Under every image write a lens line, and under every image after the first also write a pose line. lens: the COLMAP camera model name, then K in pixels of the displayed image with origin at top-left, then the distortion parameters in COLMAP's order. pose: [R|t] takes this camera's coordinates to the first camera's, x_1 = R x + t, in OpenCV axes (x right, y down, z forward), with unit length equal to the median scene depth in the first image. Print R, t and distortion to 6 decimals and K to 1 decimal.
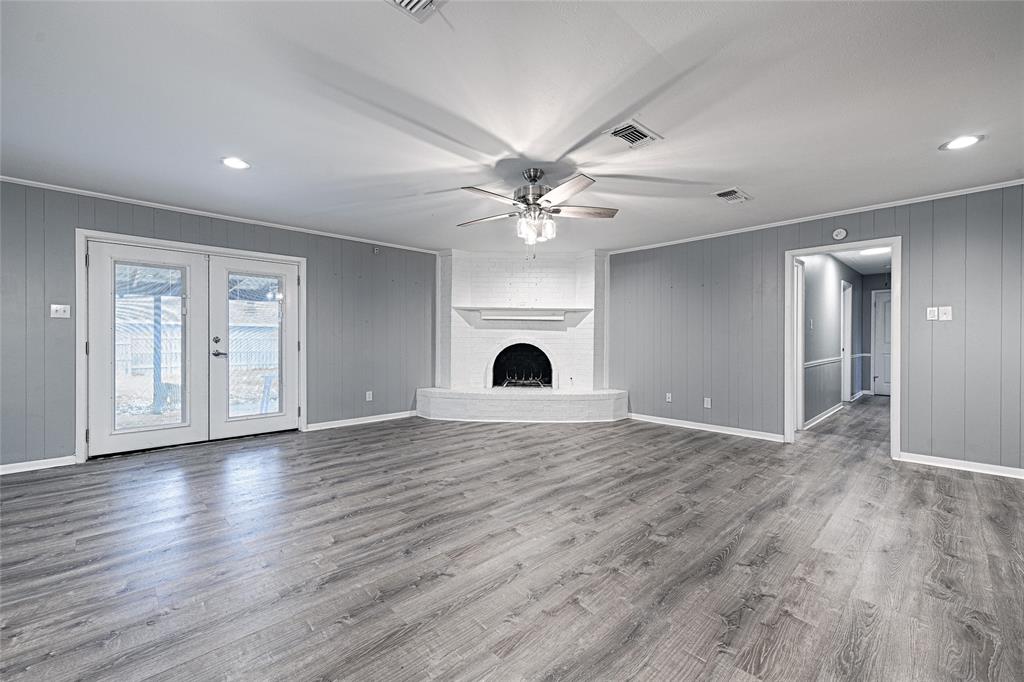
lens RADIAL K [[426.0, 0, 512.1], [0, 426.0, 340.5], [0, 0, 1]] dist [0.008321, -0.000079]
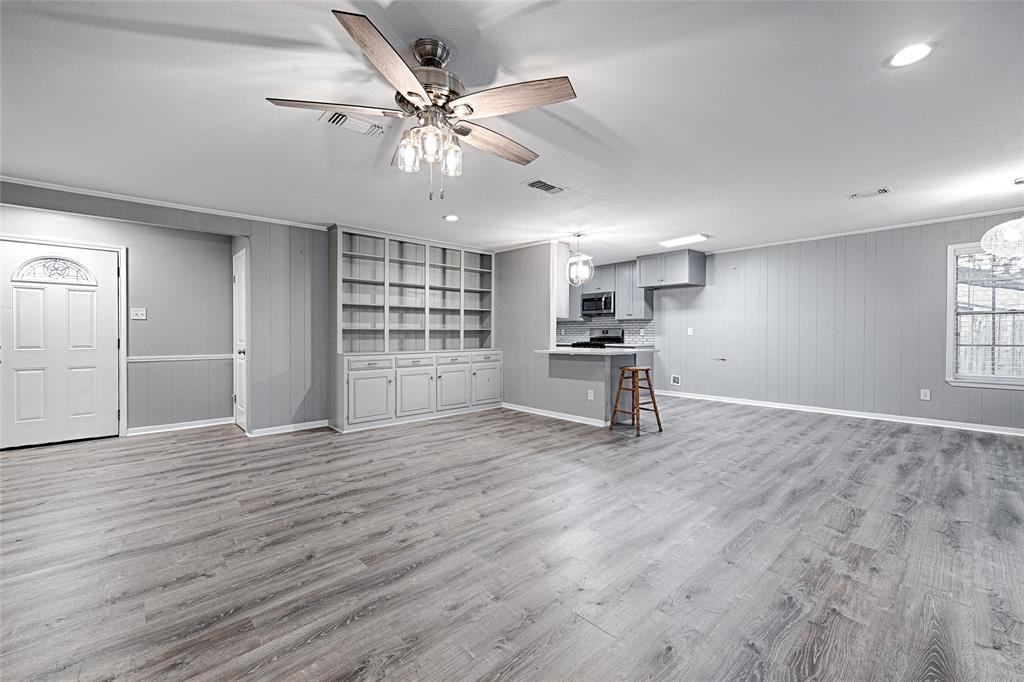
lens RADIAL K [[426.0, 0, 518.1], [0, 426.0, 341.9], [0, 0, 1]] dist [0.008321, -0.000079]
pose [[-0.999929, -0.000675, 0.011864, -0.073058], [-0.000418, 0.999766, 0.021629, -0.006863], [-0.011876, 0.021622, -0.999696, 1.546401]]
